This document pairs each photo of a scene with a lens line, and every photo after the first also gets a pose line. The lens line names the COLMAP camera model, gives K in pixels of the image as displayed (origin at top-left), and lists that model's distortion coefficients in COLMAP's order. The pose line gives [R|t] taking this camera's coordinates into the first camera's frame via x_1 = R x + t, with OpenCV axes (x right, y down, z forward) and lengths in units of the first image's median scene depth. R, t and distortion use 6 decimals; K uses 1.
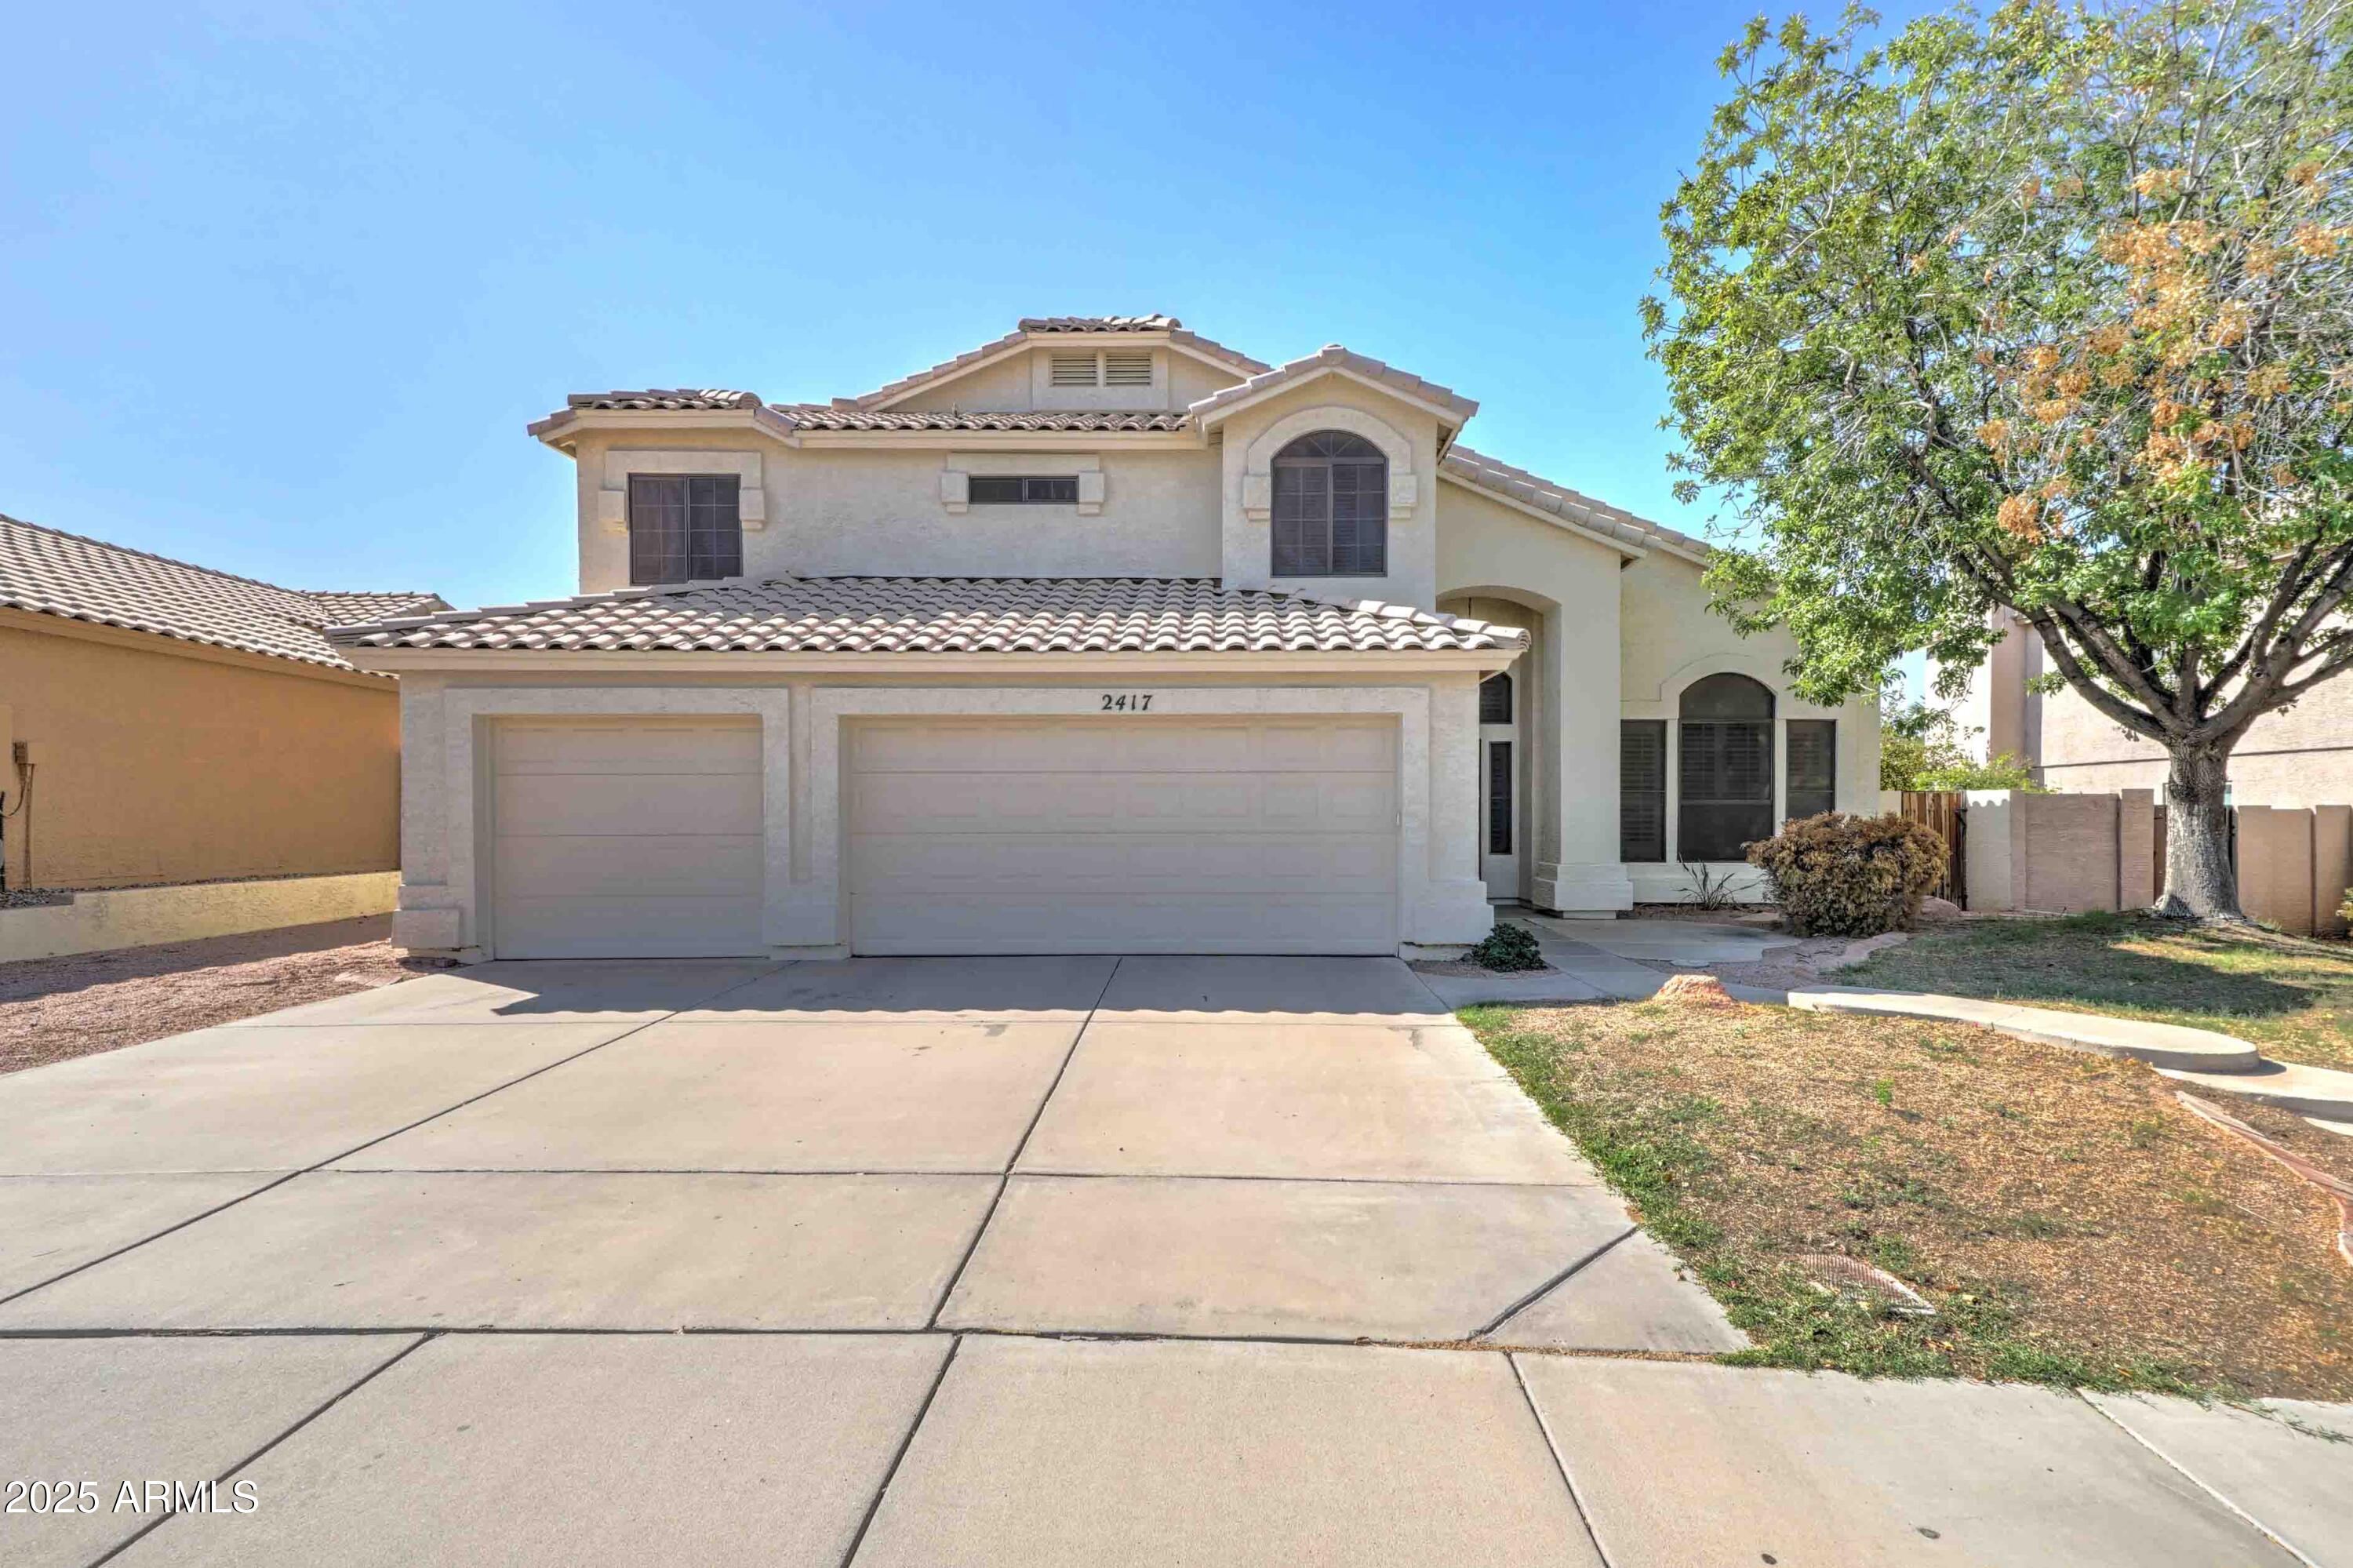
lens RADIAL K [[1129.2, 0, 1179.9], [0, 1129.2, 779.0], [0, 0, 1]] dist [0.042171, 0.000309]
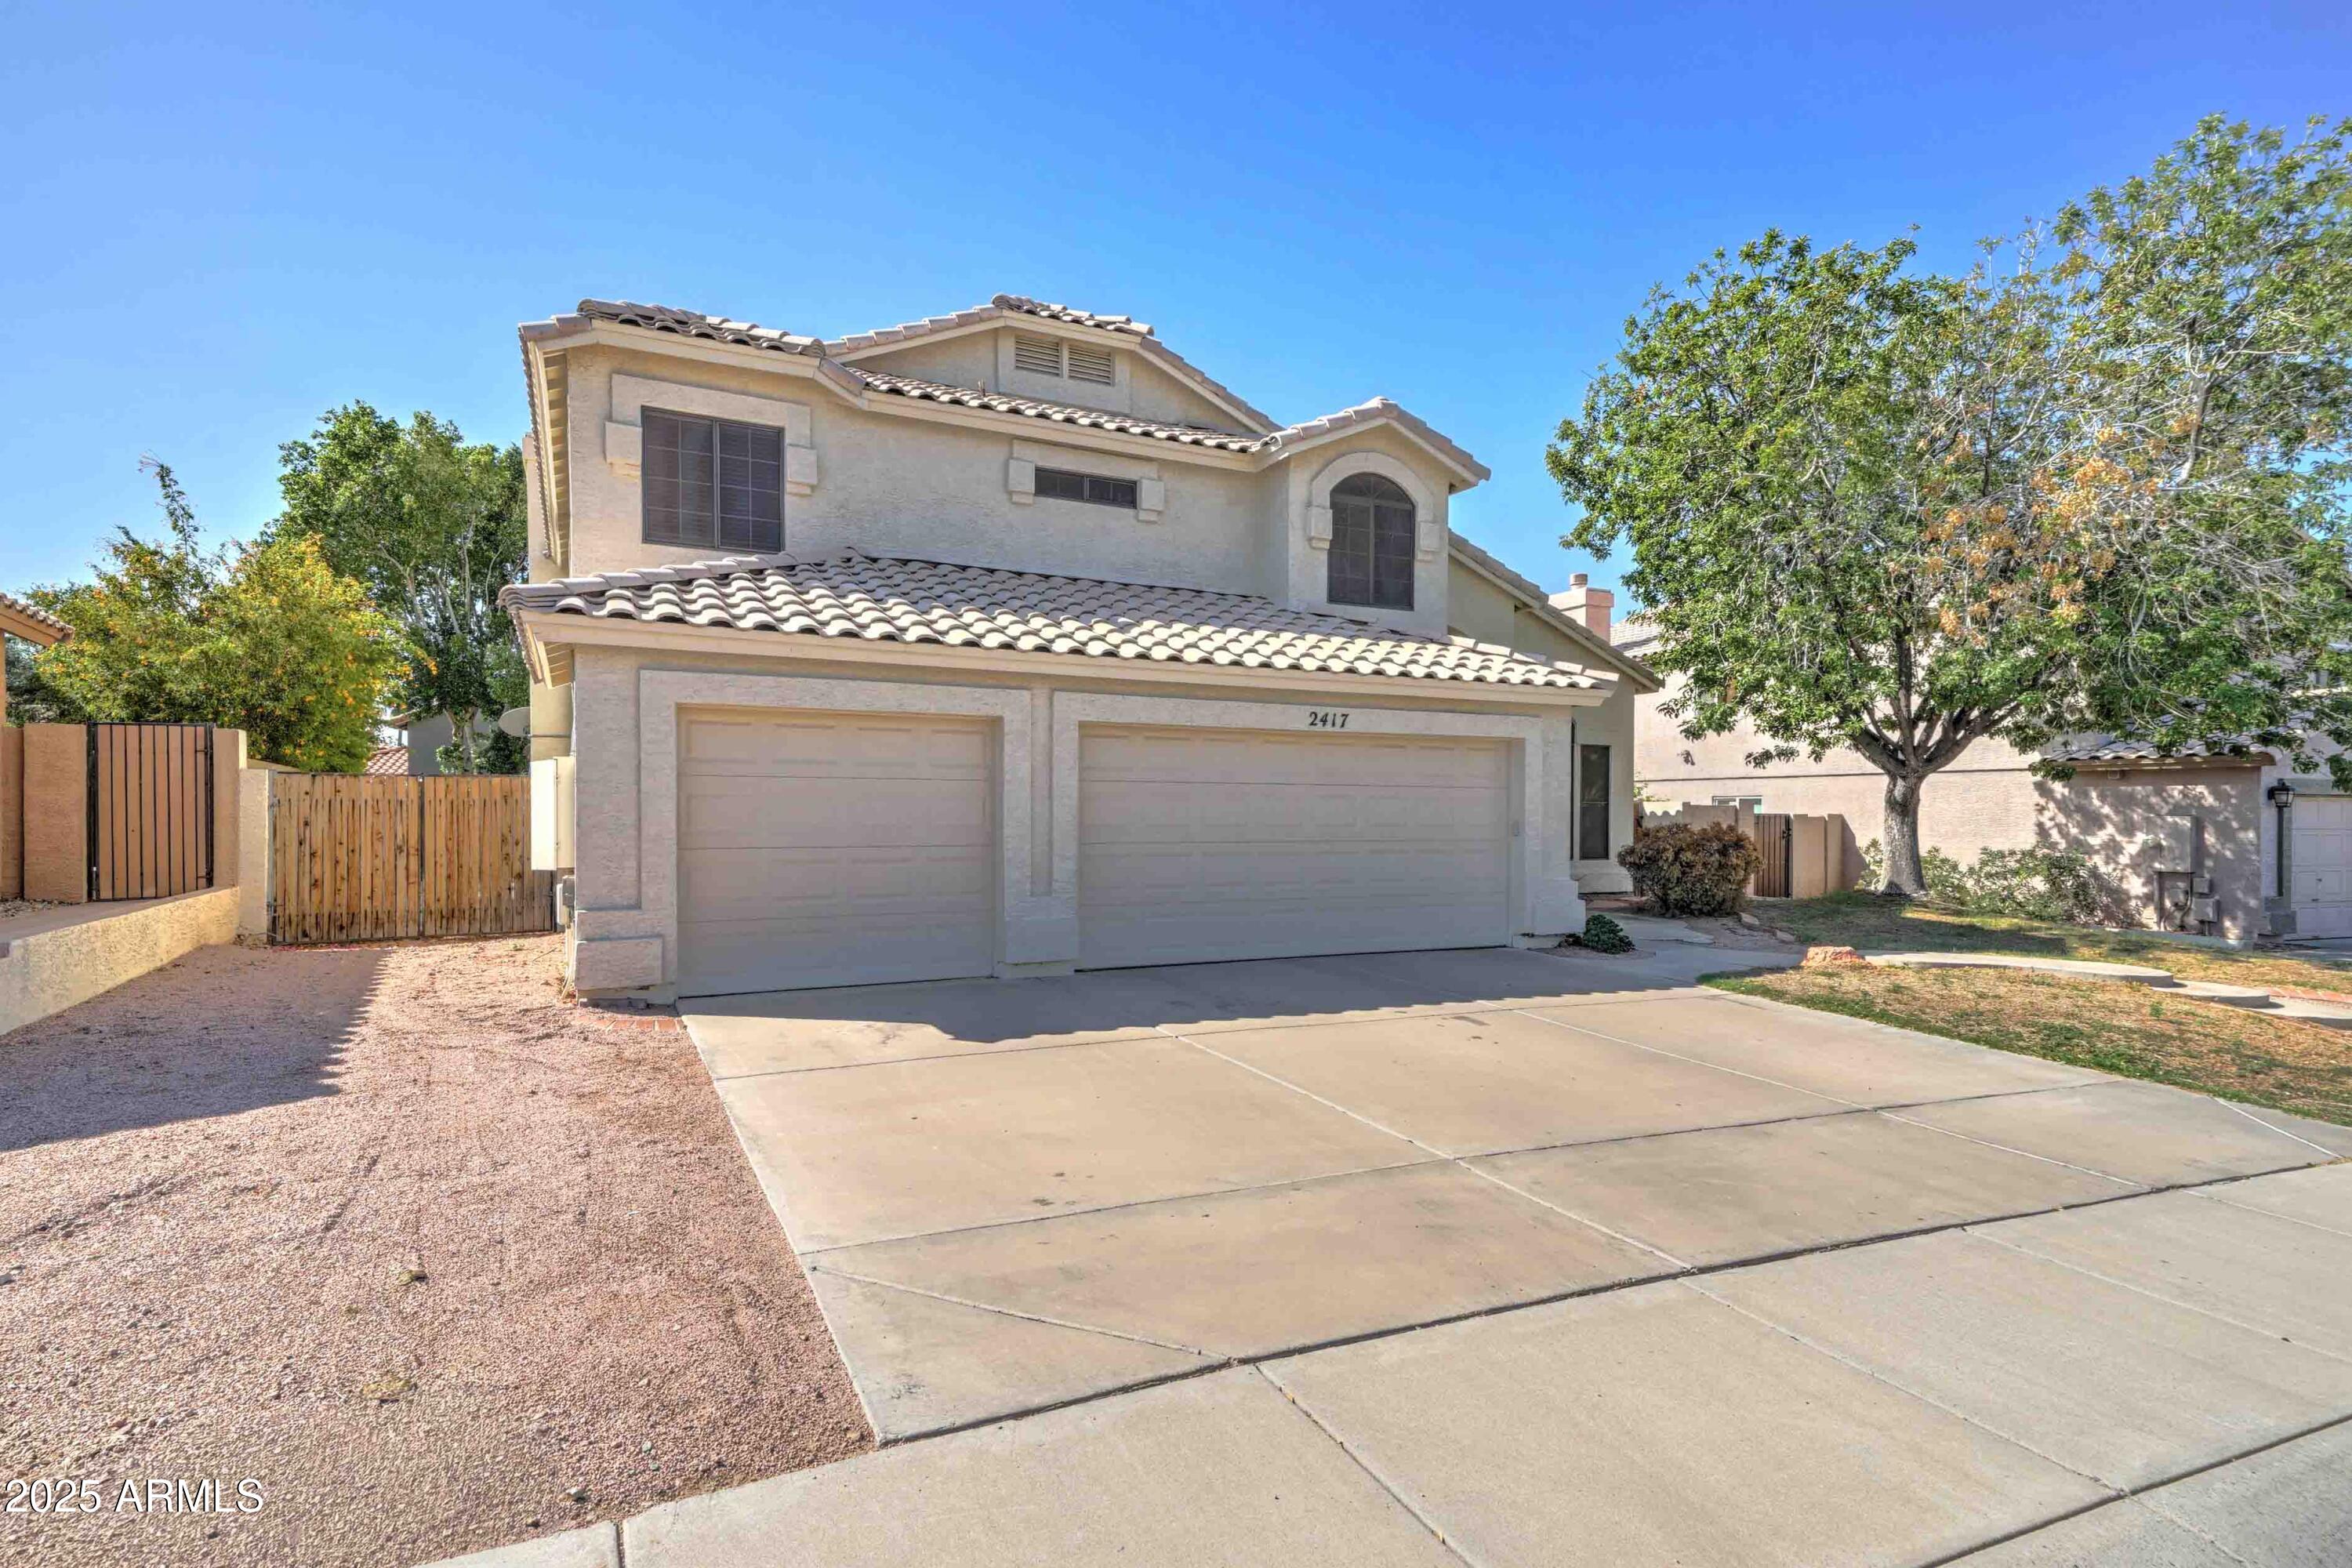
lens RADIAL K [[1203.0, 0, 1169.3], [0, 1203.0, 795.8], [0, 0, 1]] dist [0.035220, 0.000315]
pose [[0.887304, 0.012178, 0.461025, -0.577250], [-0.019932, 0.999730, 0.011954, -0.005507], [-0.460755, -0.019796, 0.887307, 0.047605]]
